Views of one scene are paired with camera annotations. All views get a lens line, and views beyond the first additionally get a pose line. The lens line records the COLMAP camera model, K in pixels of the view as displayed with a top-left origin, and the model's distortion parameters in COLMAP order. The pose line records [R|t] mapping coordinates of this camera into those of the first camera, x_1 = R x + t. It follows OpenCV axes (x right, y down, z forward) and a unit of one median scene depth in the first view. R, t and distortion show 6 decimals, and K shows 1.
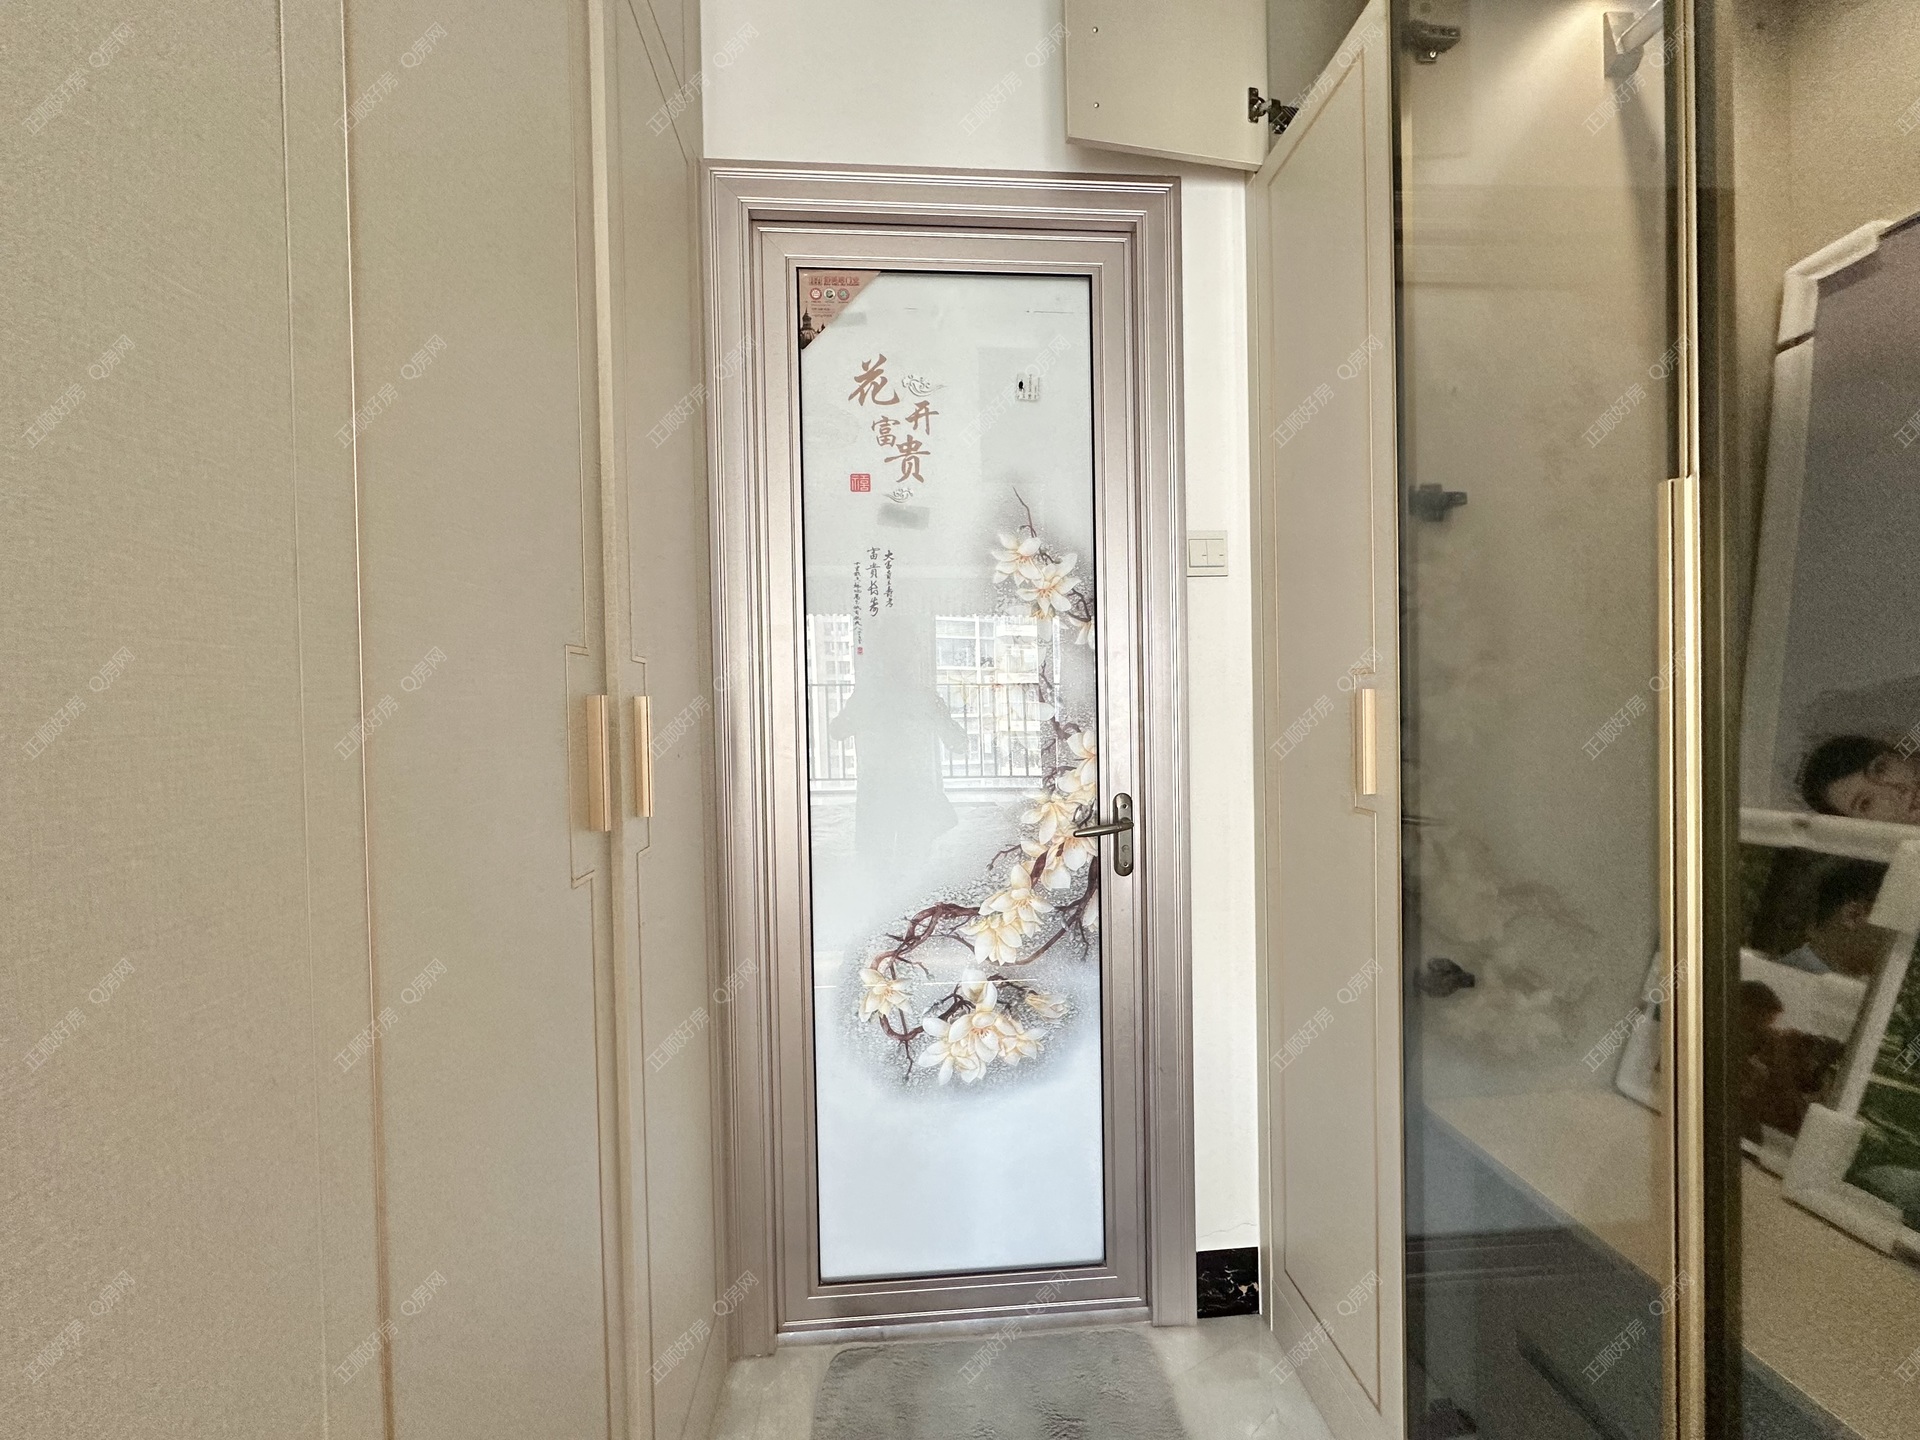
lens RADIAL K [[764.1, 0, 970.0], [0, 764.1, 720.3], [0, 0, 1]] dist [-0.000307, -0.000687]
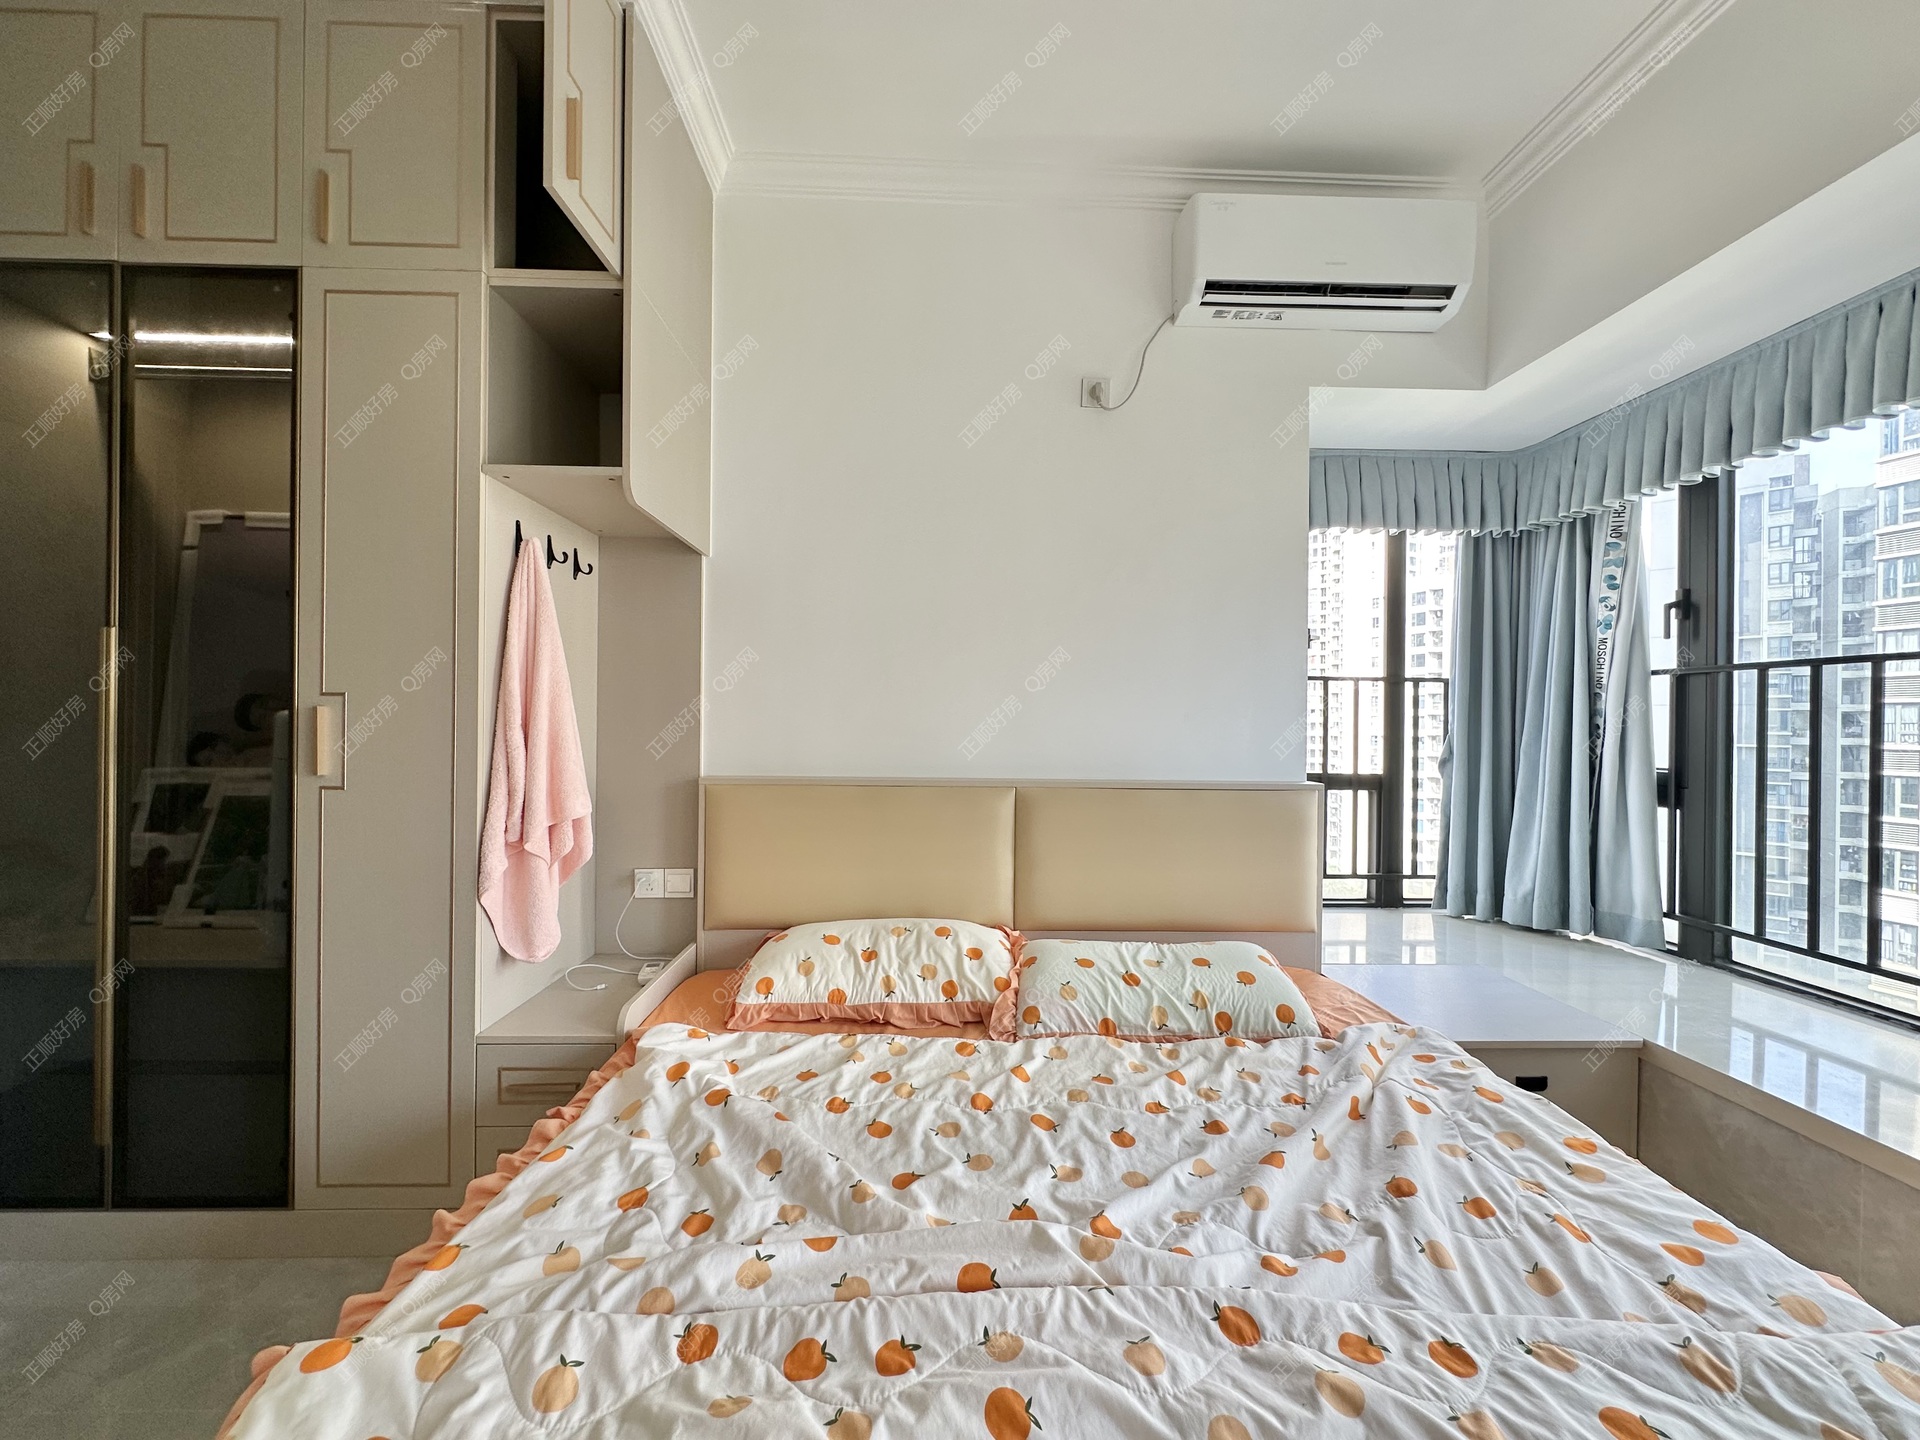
lens RADIAL K [[764.1, 0, 964.5], [0, 764.1, 725.6], [0, 0, 1]] dist [-0.000307, -0.000687]
pose [[0.036932, 0.016166, 0.999187, -1.116252], [-0.007313, 0.999847, -0.015906, 0.021480], [-0.999291, -0.006720, 0.037045, -1.445617]]
